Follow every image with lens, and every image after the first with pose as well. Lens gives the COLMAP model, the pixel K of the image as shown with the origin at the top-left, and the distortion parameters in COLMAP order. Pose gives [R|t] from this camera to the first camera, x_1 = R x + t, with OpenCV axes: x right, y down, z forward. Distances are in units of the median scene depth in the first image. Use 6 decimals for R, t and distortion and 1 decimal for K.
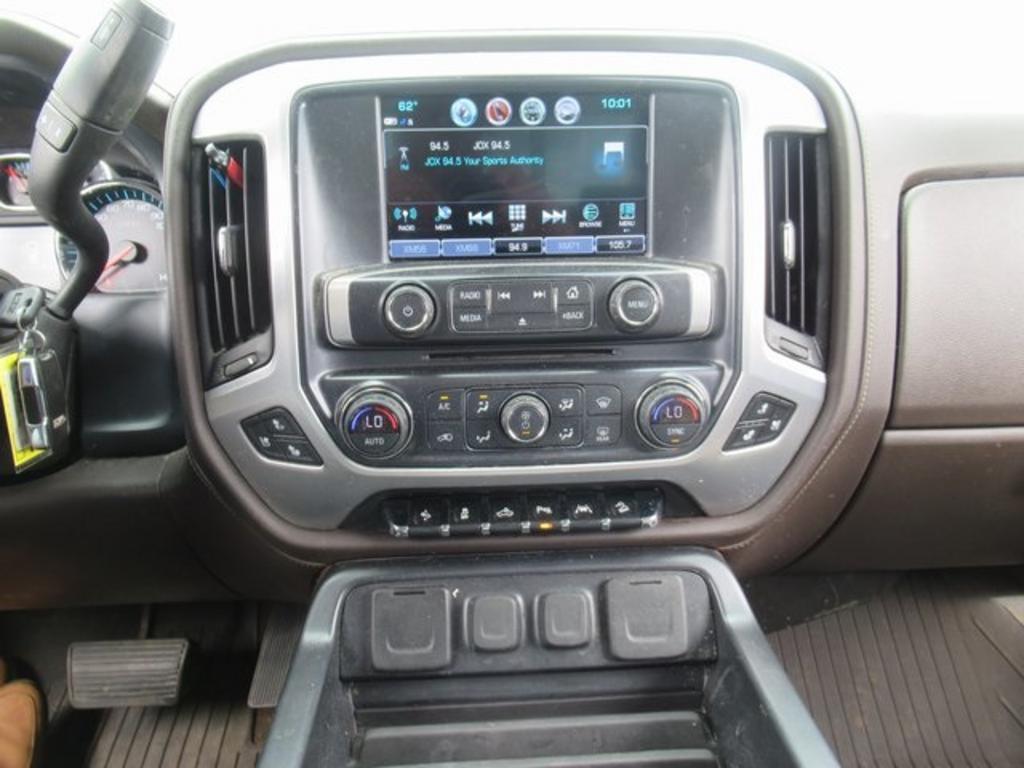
lens RADIAL K [[754.5, 0, 505.6], [0, 754.5, 401.8], [0, 0, 1]] dist [0.007064, -0.012193]
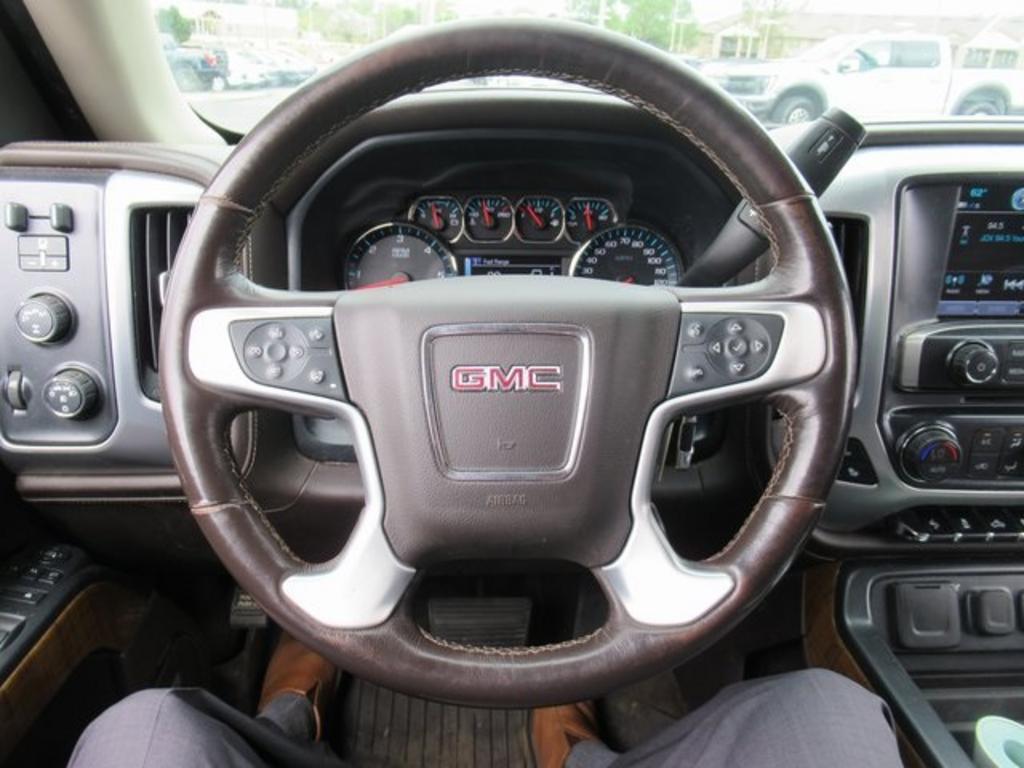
lens RADIAL K [[754.5, 0, 503.4], [0, 754.5, 404.9], [0, 0, 1]] dist [0.007064, -0.012193]
pose [[0.999429, 0.032952, 0.007517, -0.857160], [-0.033442, 0.996334, 0.078735, -0.121049], [-0.004895, -0.078942, 0.996867, -0.213849]]
